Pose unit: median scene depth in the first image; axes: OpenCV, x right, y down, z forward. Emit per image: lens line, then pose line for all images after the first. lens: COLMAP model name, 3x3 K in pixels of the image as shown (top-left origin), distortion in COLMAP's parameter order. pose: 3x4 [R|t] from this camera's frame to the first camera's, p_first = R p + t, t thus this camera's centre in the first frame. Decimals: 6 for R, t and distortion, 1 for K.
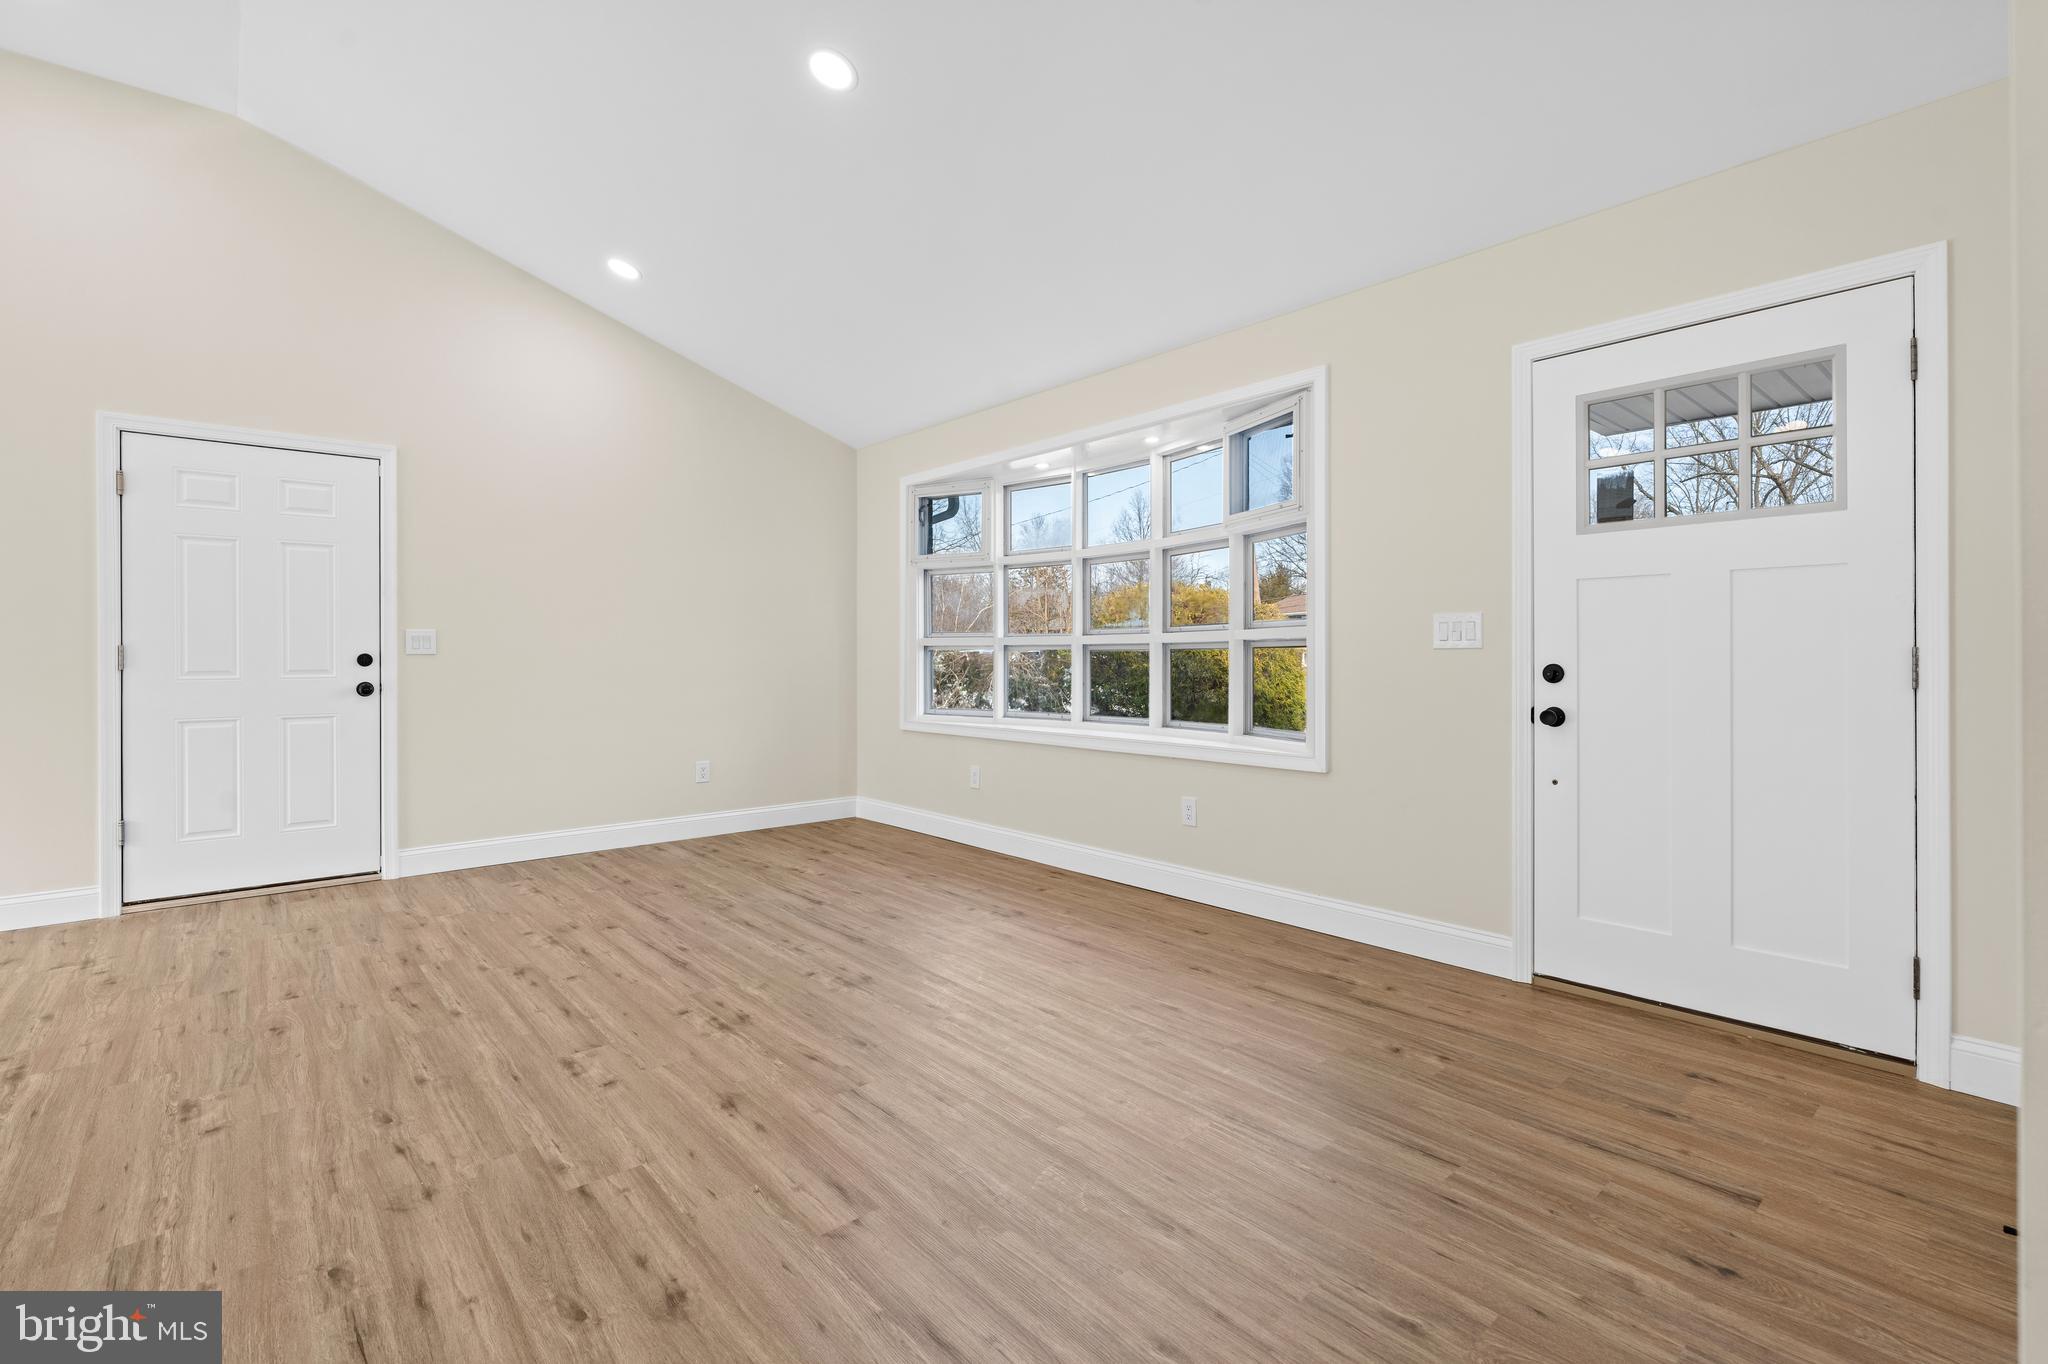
lens RADIAL K [[926.6, 0, 1017.5], [0, 926.6, 658.4], [0, 0, 1]] dist [-0.004966, 0.001521]
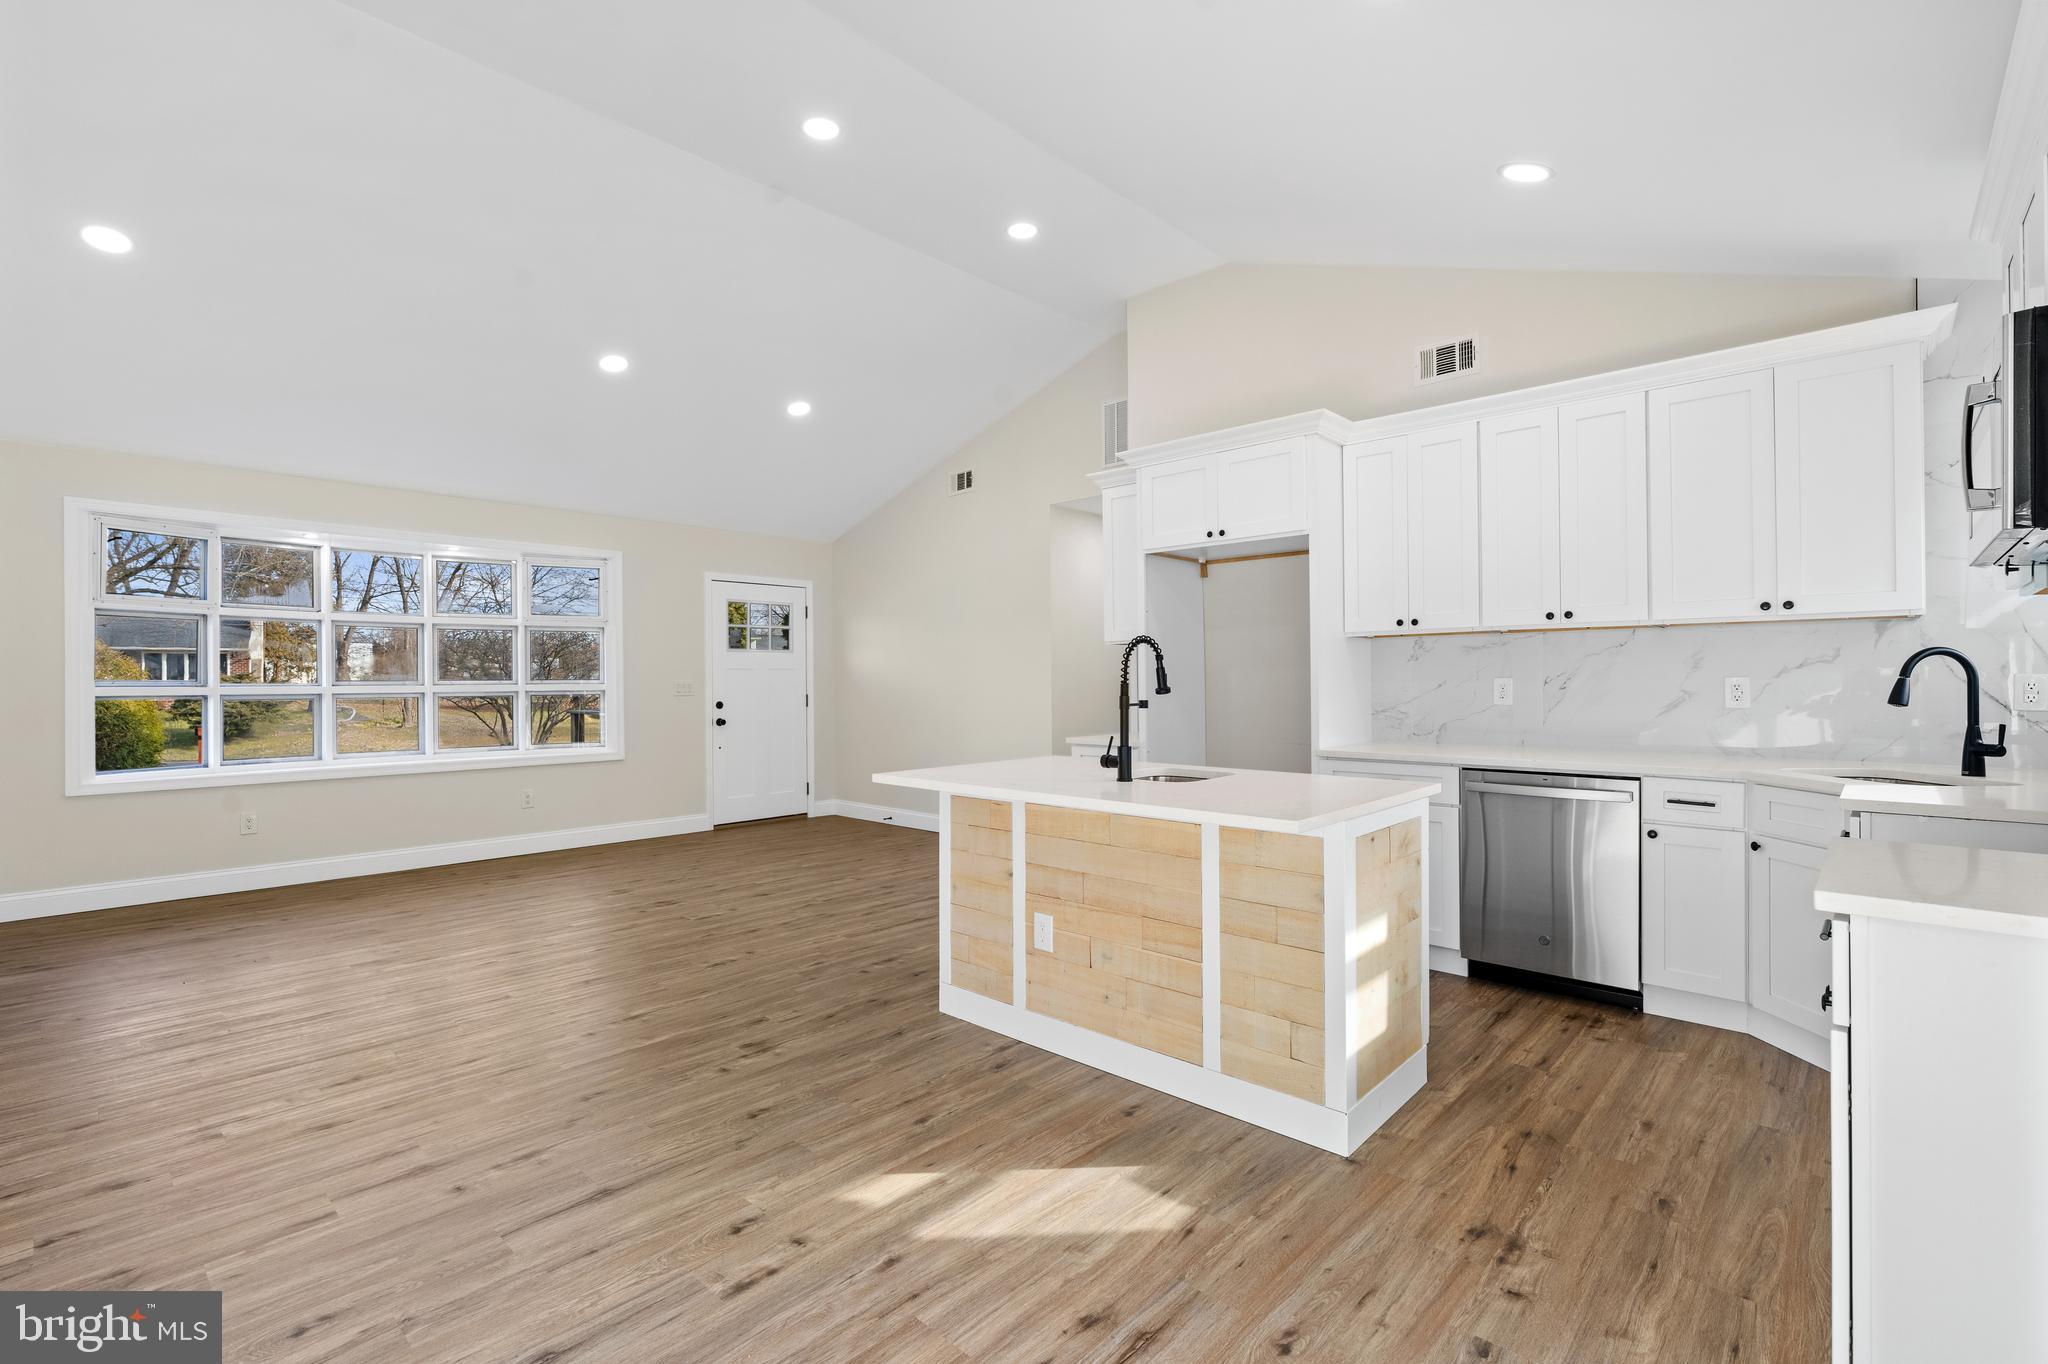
lens RADIAL K [[921.0, 0, 1018.5], [0, 921.0, 677.9], [0, 0, 1]] dist [-0.003457, 0.000324]
pose [[-0.108402, 0.004921, 0.994095, -2.377133], [0.004466, 0.999980, -0.004463, -0.051536], [-0.994097, 0.003956, -0.108422, 0.528851]]
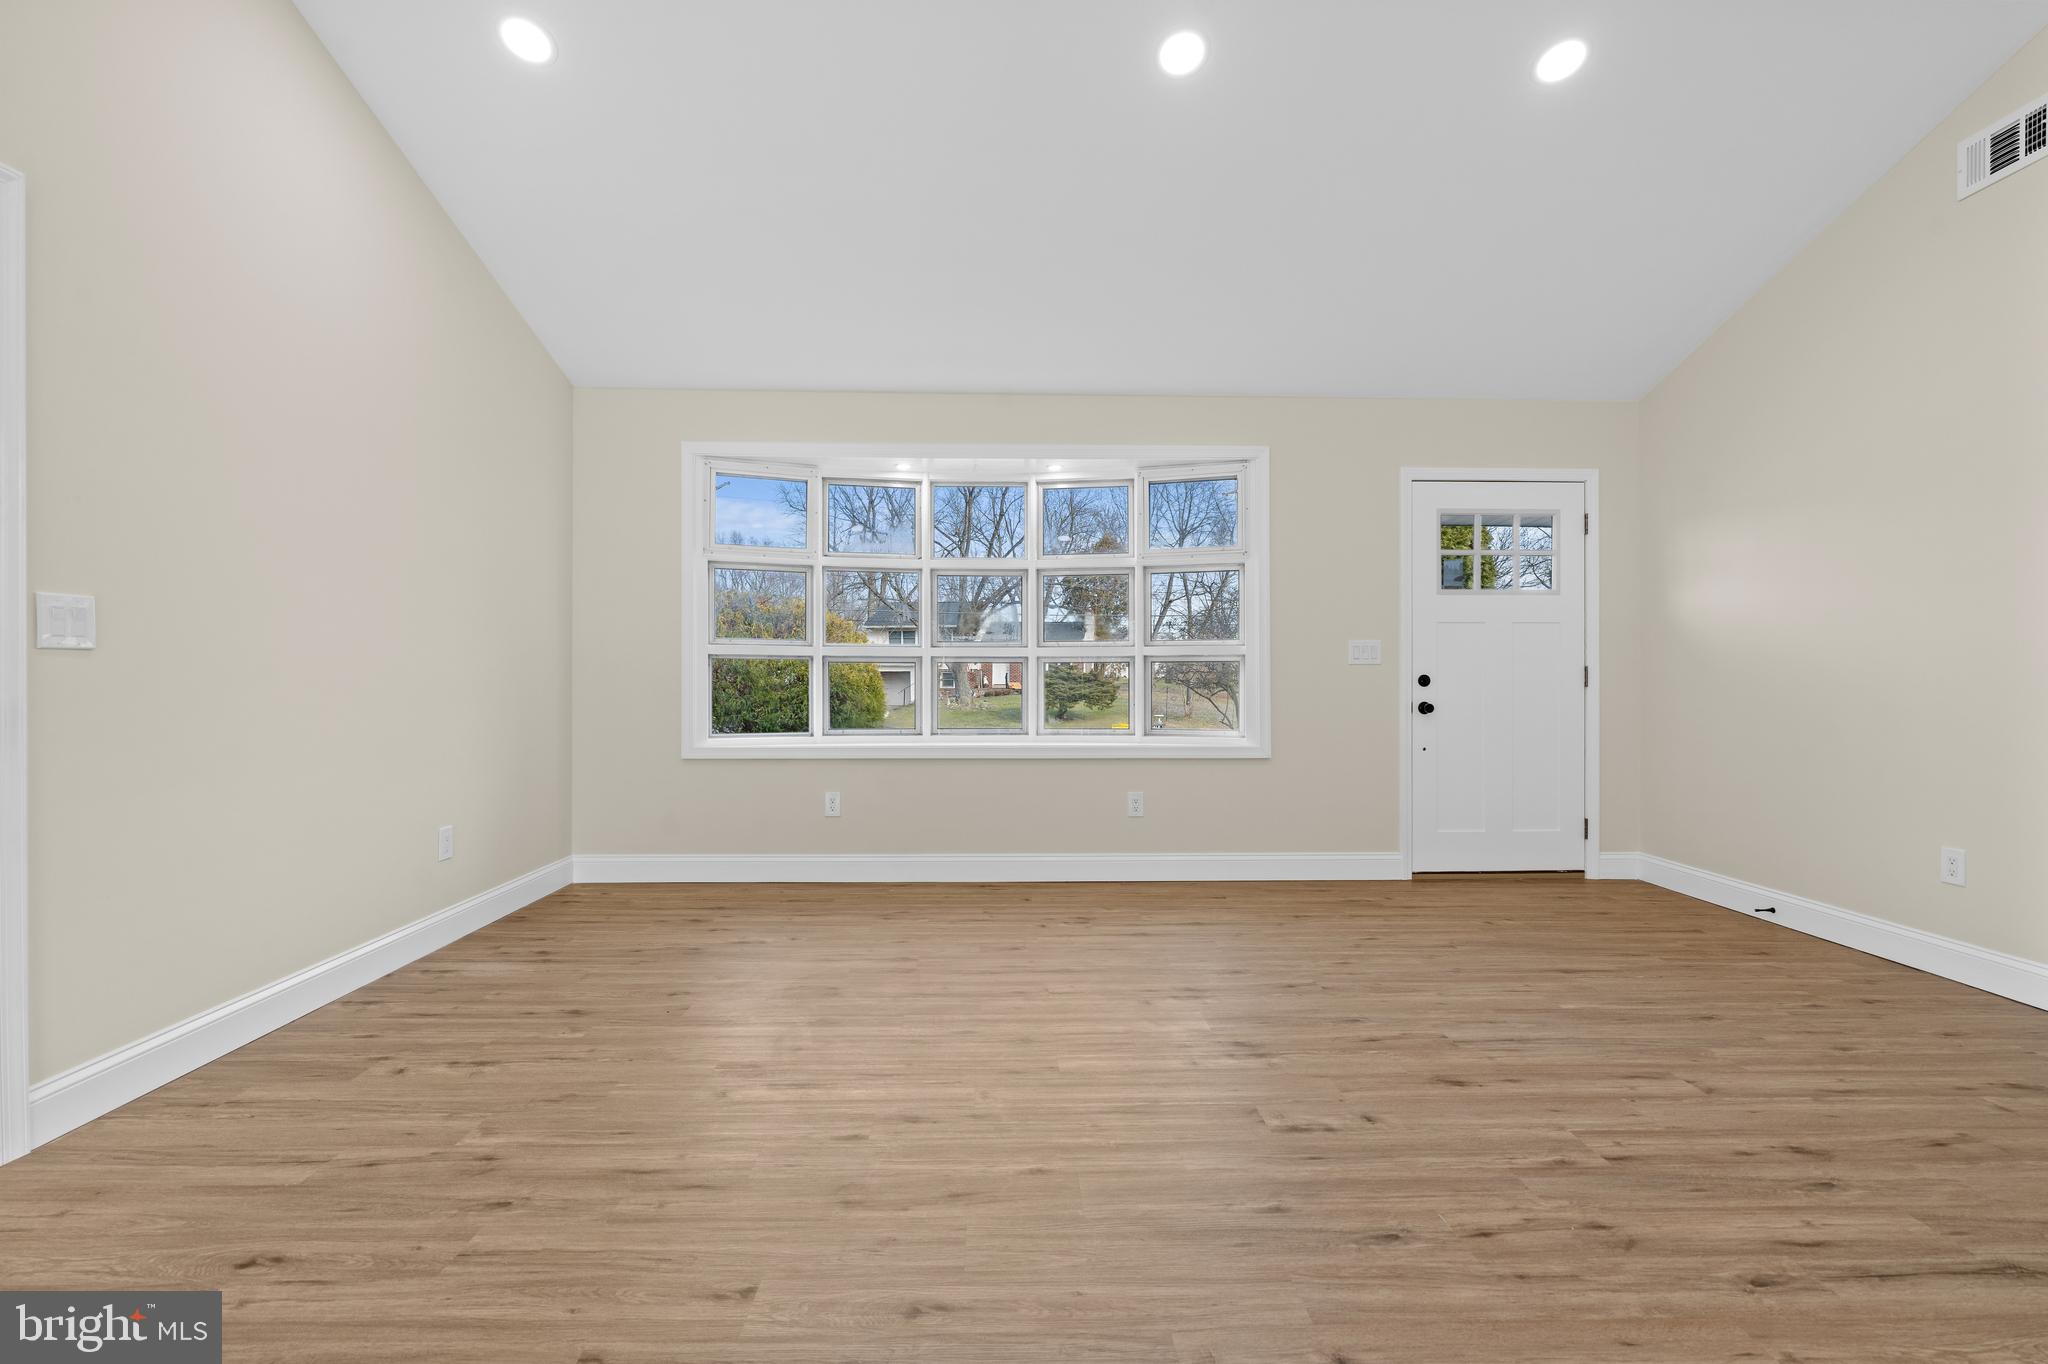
lens RADIAL K [[918.1, 0, 1021.1], [0, 918.1, 680.4], [0, 0, 1]] dist [-0.004478, 0.001264]
pose [[0.630552, -0.000115, 0.776147, -1.259611], [-0.003111, 0.999992, 0.002675, 0.015841], [-0.776141, -0.004101, 0.630546, 0.632553]]
